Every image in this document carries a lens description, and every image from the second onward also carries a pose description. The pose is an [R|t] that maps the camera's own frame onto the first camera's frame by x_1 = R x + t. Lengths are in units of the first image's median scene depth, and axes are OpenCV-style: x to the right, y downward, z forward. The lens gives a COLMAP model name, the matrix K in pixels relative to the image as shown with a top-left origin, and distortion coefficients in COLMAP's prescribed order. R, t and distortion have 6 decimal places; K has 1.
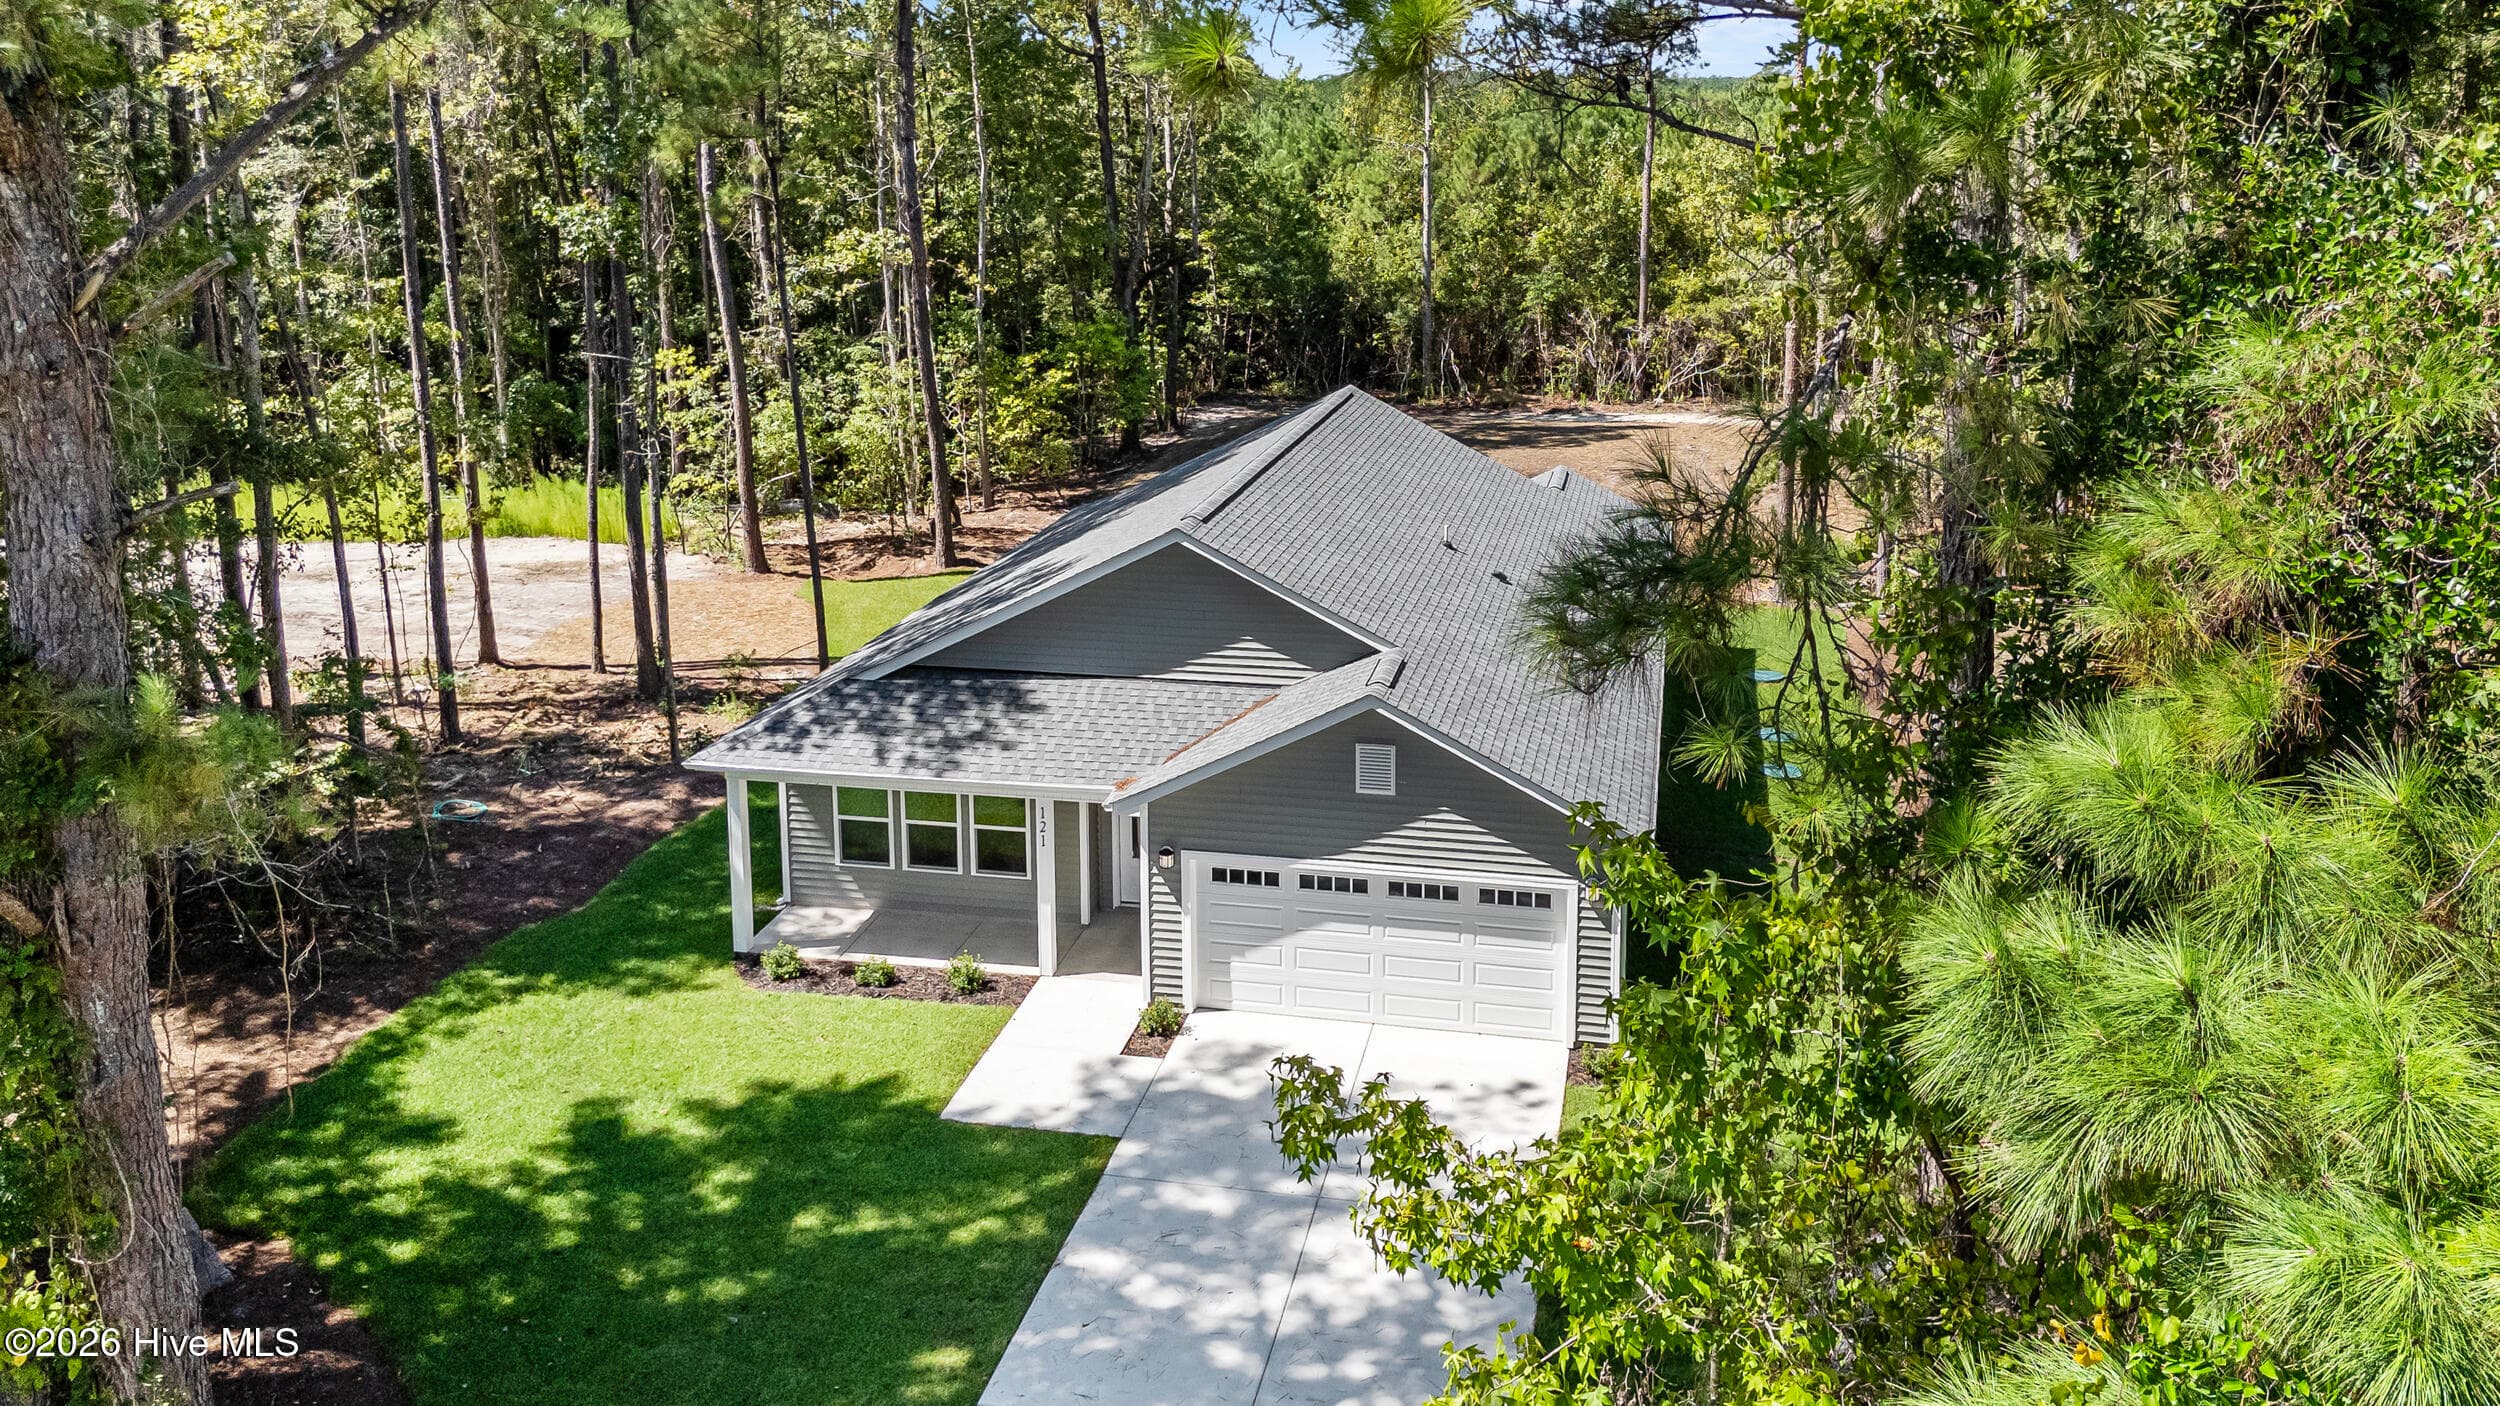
lens RADIAL K [[2006.2, 0, 1261.2], [0, 2006.2, 693.4], [0, 0, 1]] dist [0.052901, -0.026487]
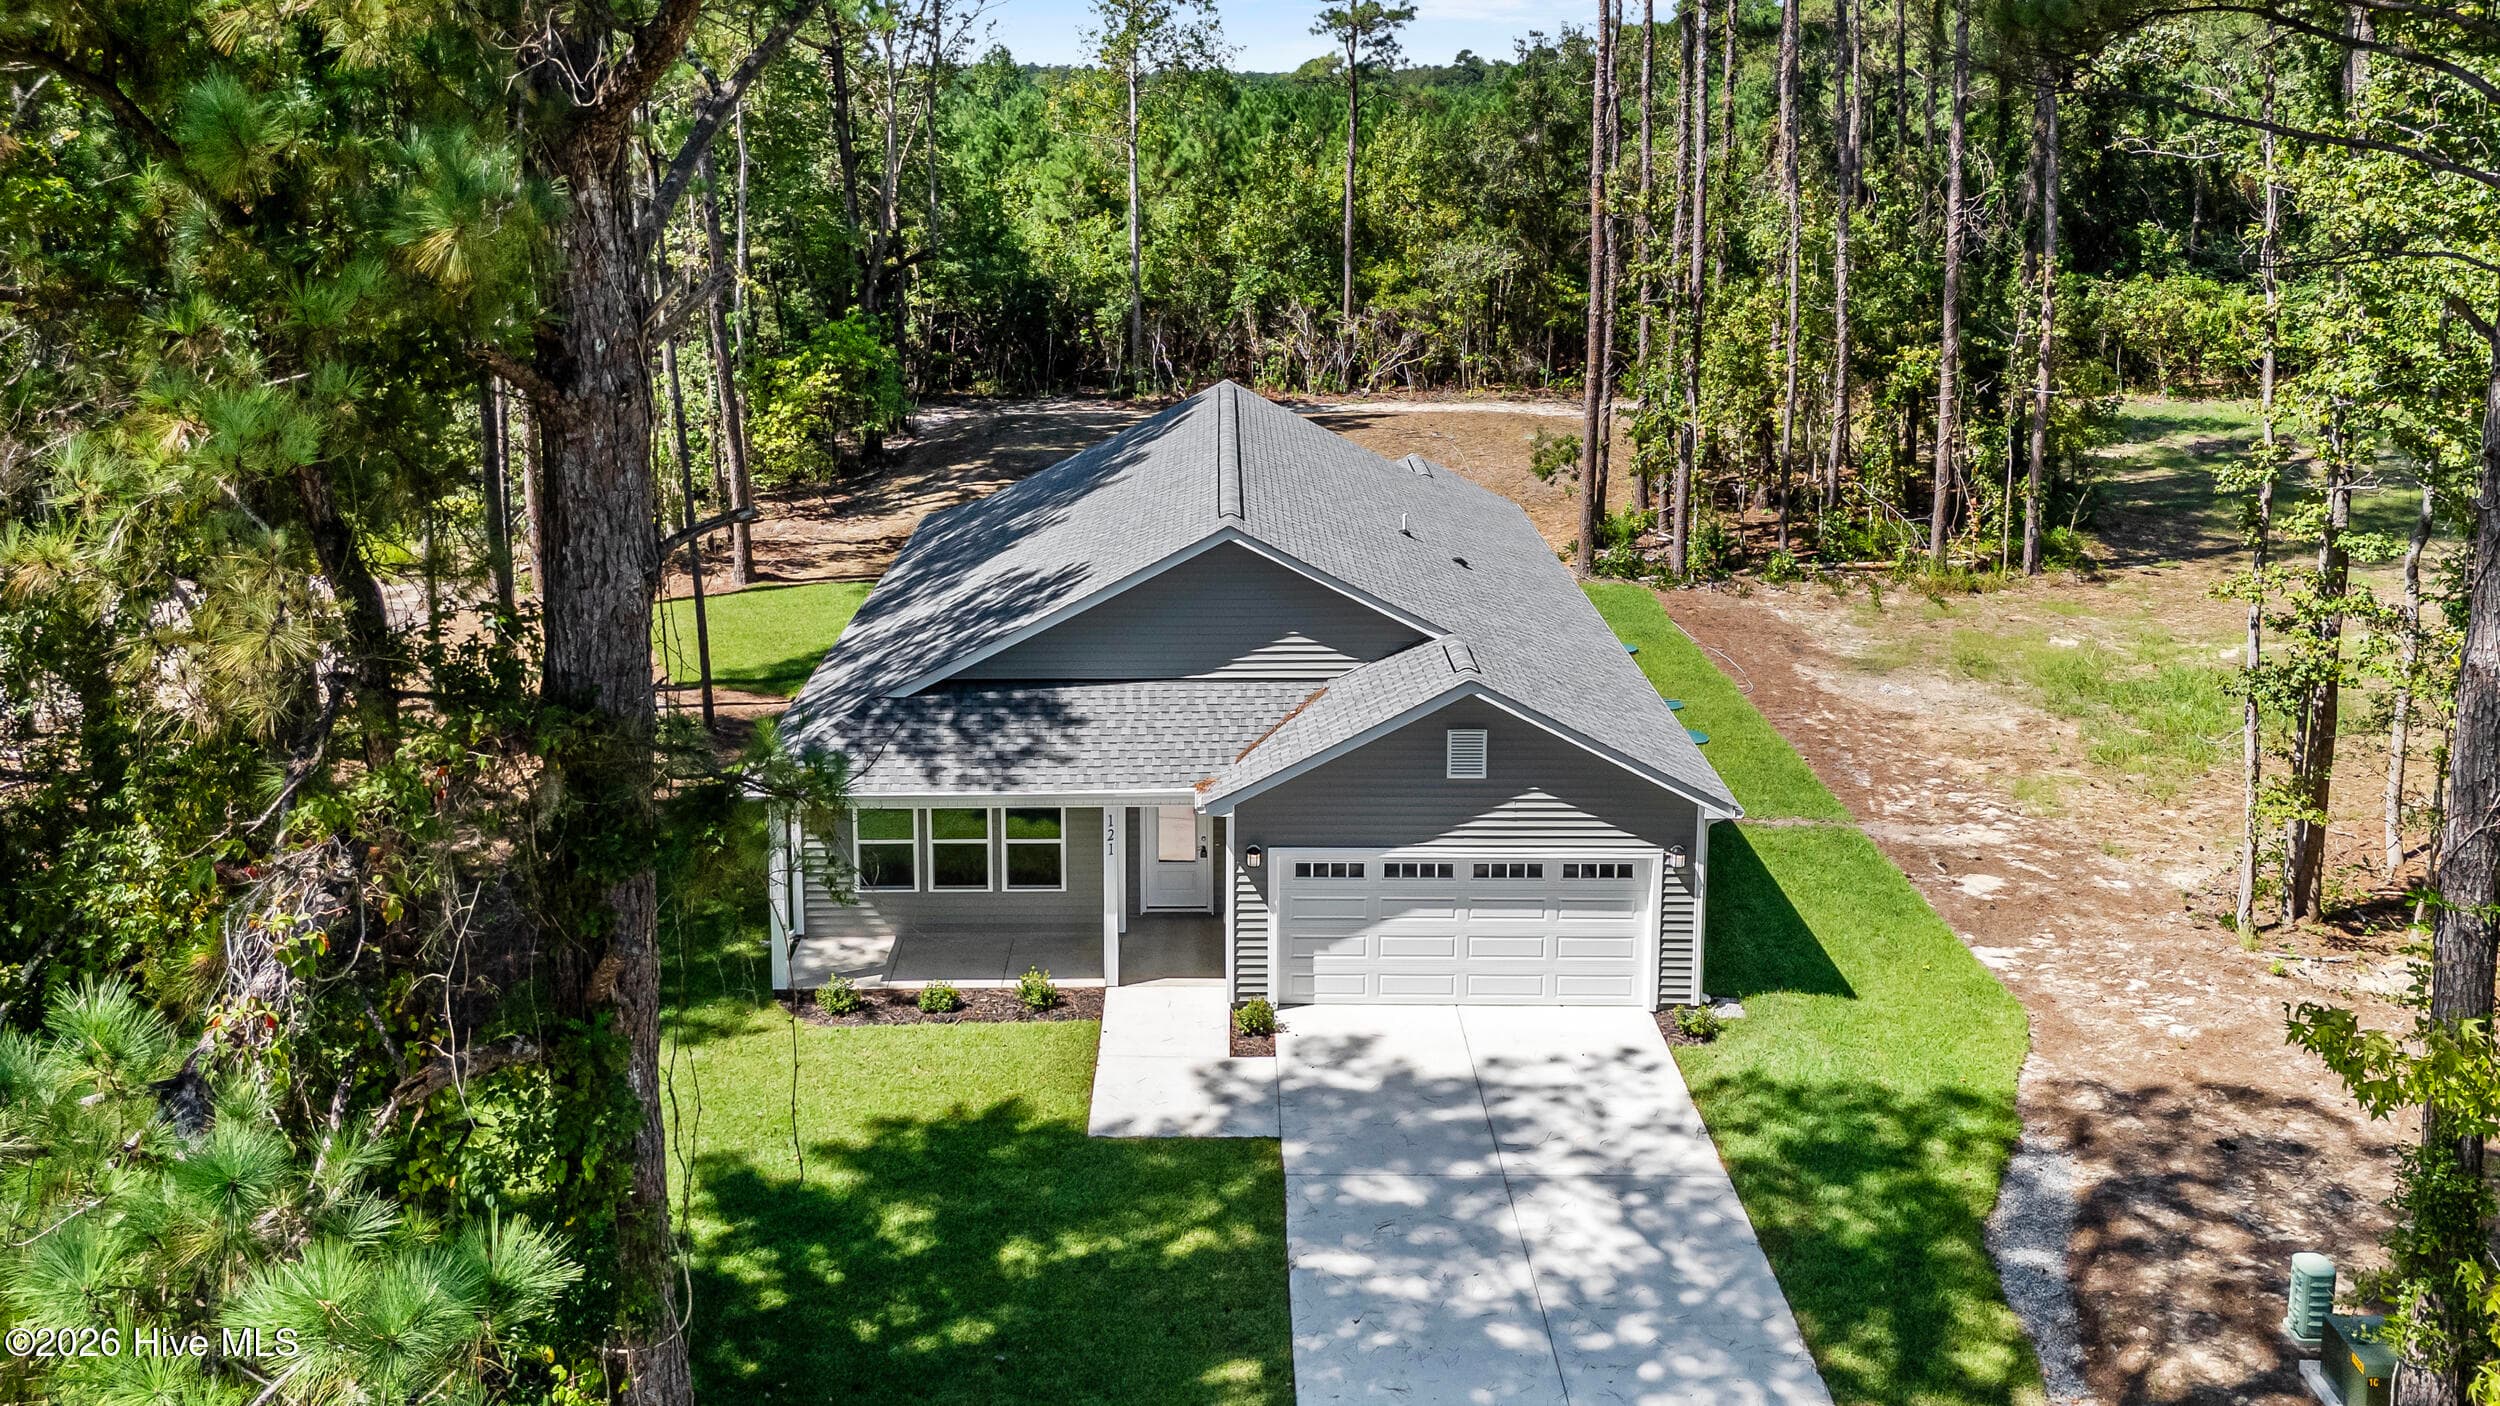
lens RADIAL K [[2006.2, 0, 1256.1], [0, 2006.2, 718.4], [0, 0, 1]] dist [0.052901, -0.026487]
pose [[0.979393, -0.060207, 0.192781, -0.223212], [0.057592, 0.998157, 0.019142, -0.005402], [-0.193578, -0.007645, 0.981055, 0.023466]]
